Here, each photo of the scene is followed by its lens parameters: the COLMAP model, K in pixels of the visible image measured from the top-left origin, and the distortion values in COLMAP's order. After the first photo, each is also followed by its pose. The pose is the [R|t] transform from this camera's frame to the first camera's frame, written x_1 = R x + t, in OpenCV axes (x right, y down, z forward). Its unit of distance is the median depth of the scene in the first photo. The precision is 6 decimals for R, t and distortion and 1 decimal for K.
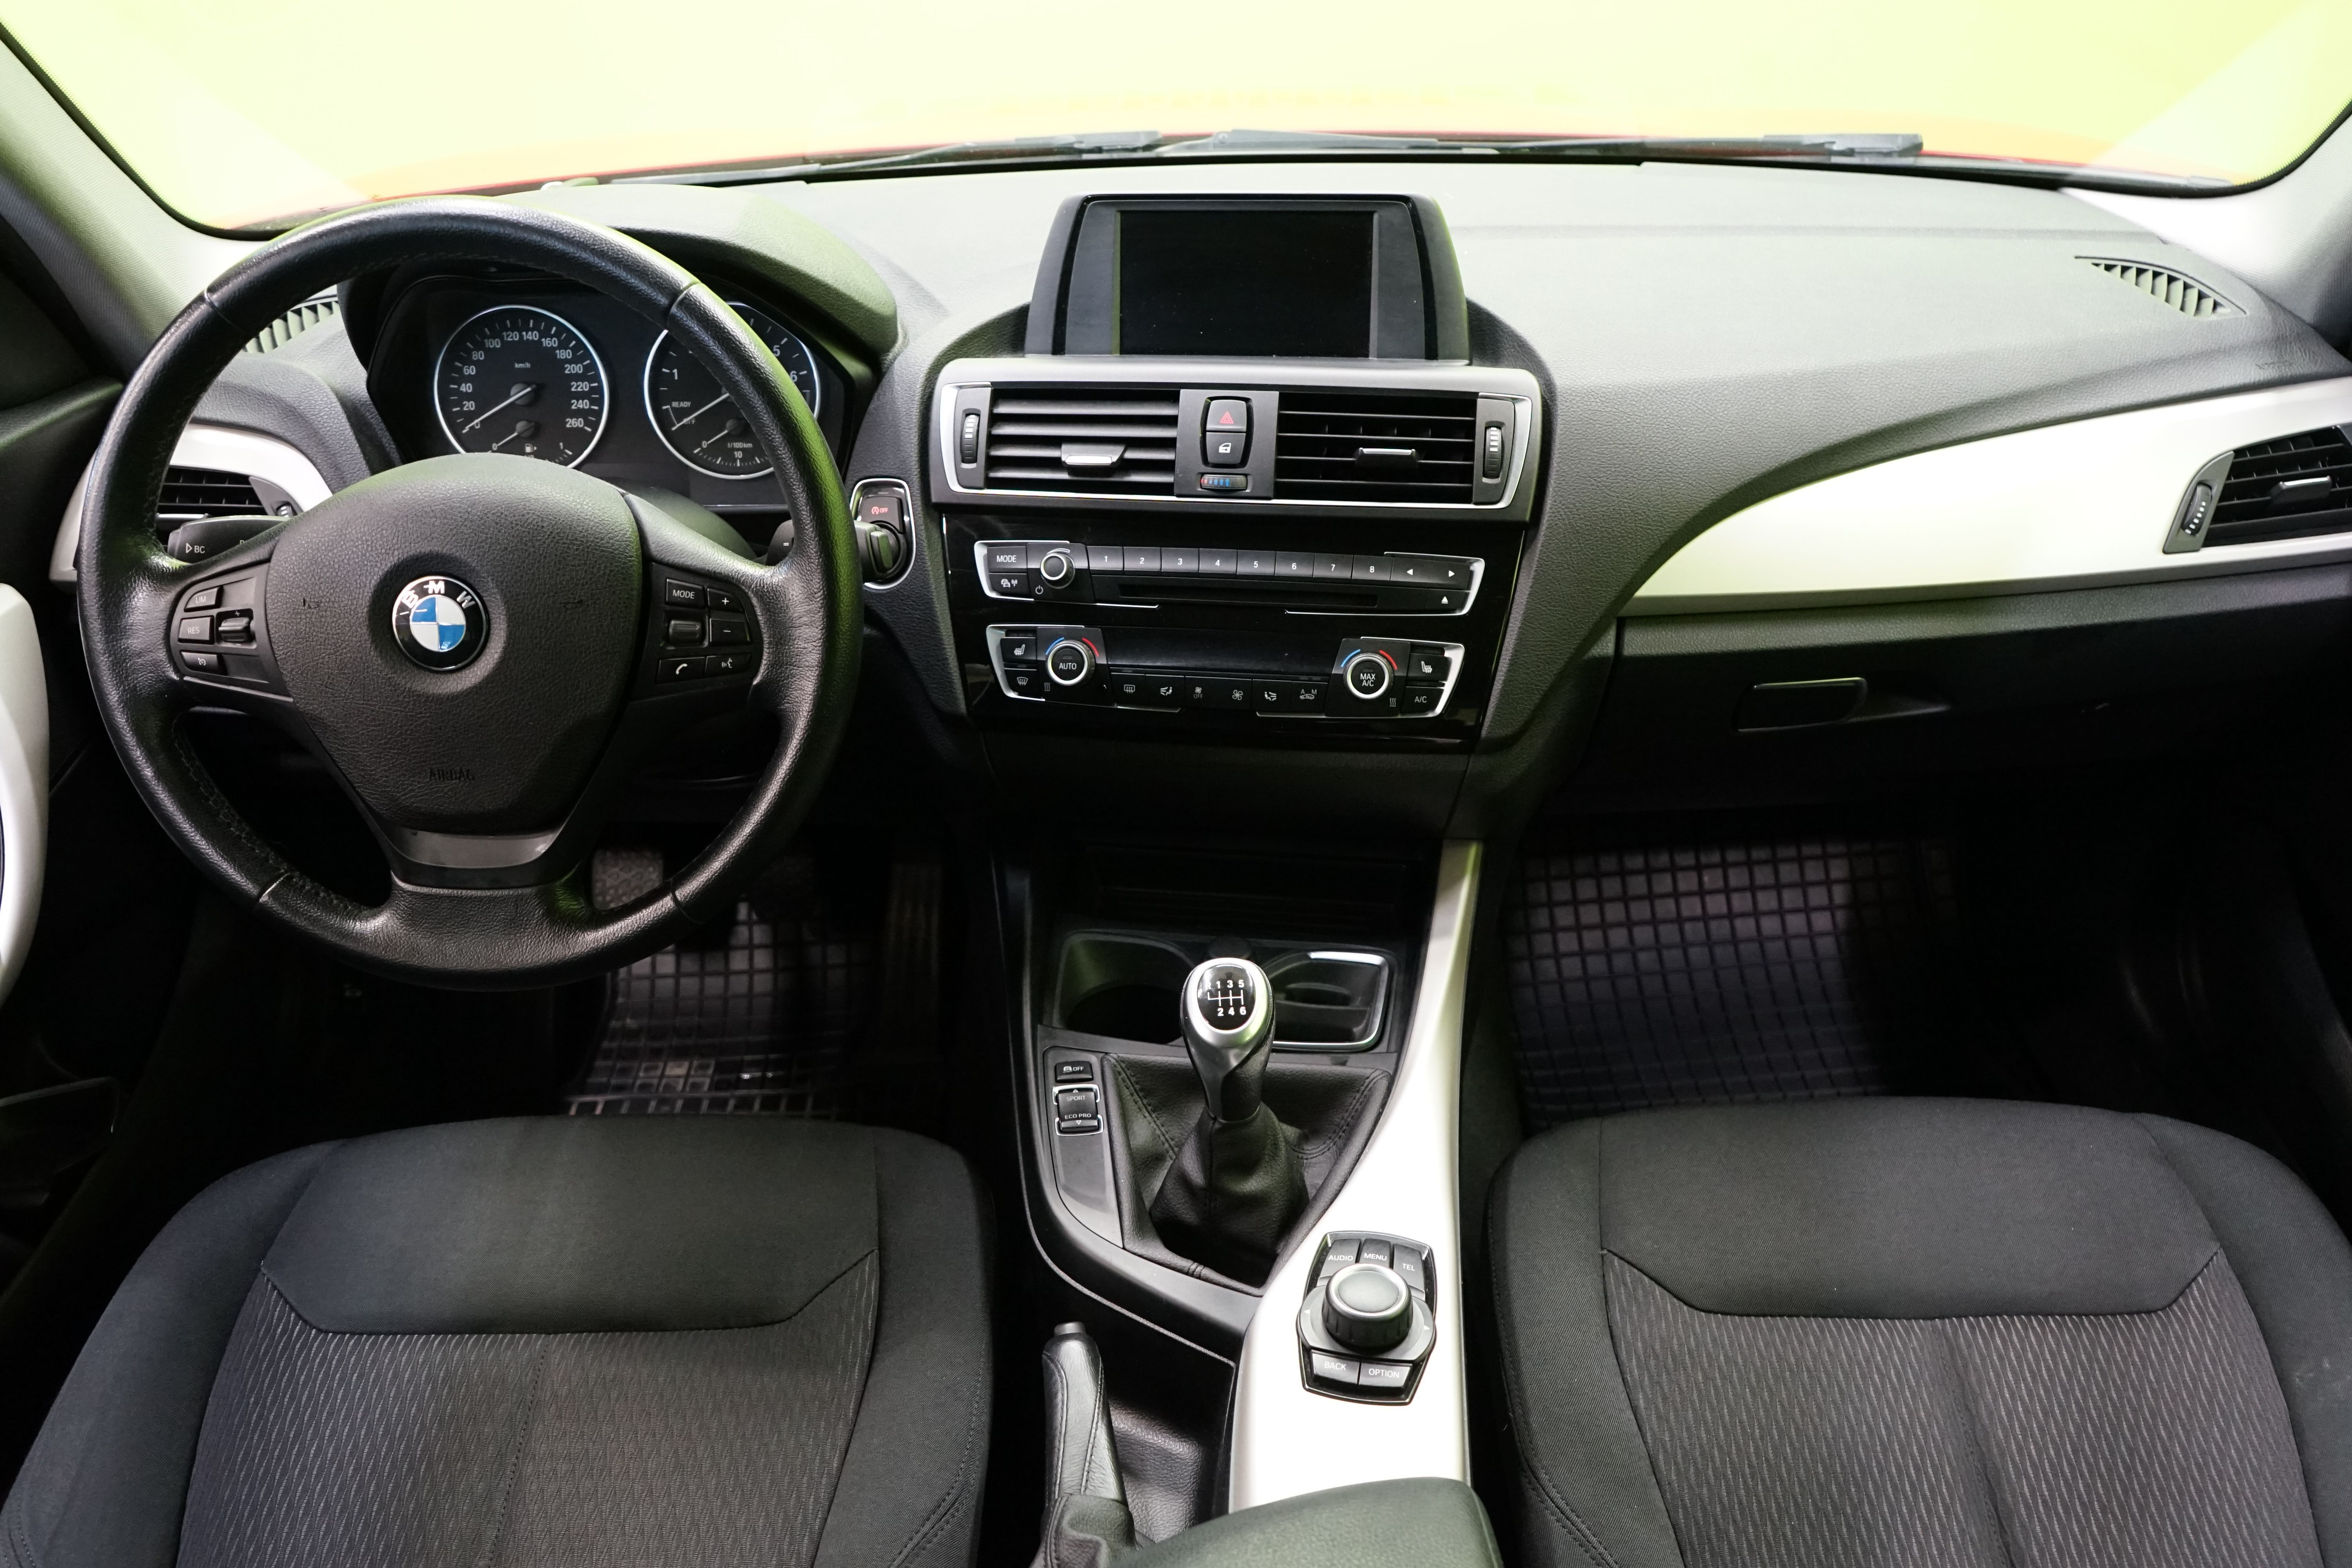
lens RADIAL K [[1991.8, 0, 1174.1], [0, 1991.8, 782.0], [0, 0, 1]] dist [0.001684, 0.009045]
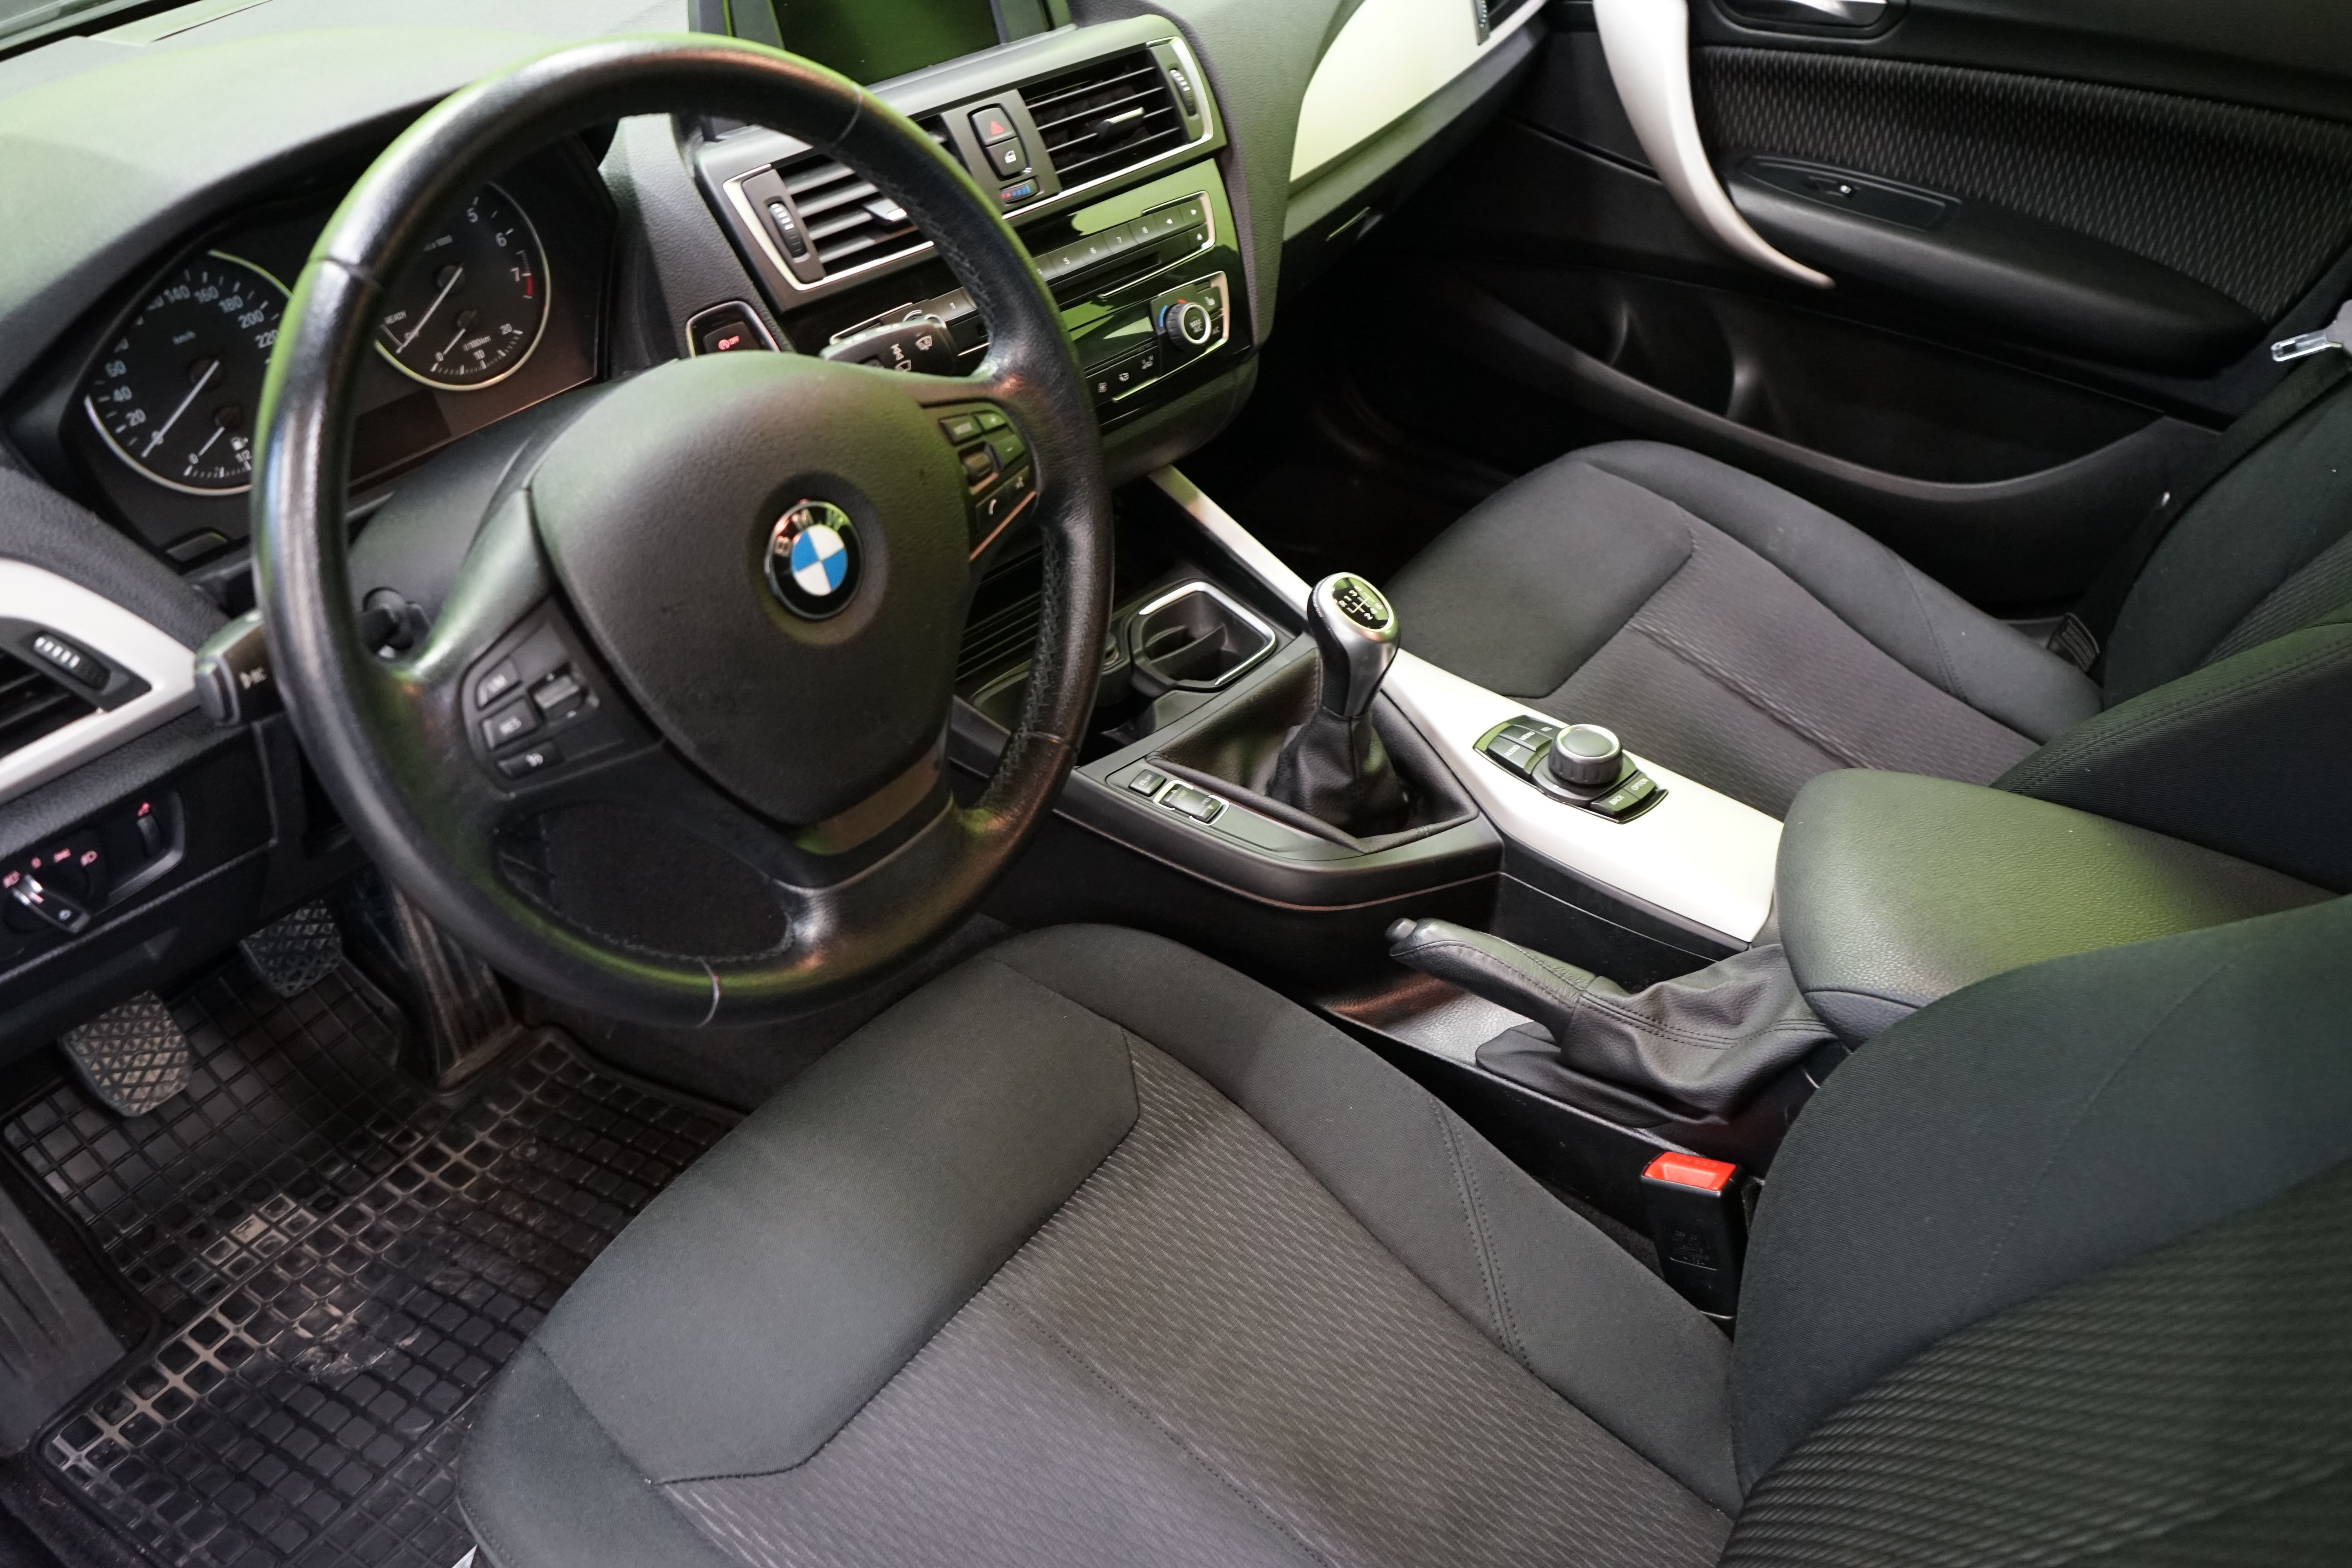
lens RADIAL K [[1991.8, 0, 1173.4], [0, 1991.8, 783.2], [0, 0, 1]] dist [0.001684, 0.009045]
pose [[0.572394, -0.477632, 0.666508, -0.739955], [0.384227, 0.874308, 0.296572, -0.157278], [-0.724386, 0.086335, 0.683967, 0.284473]]
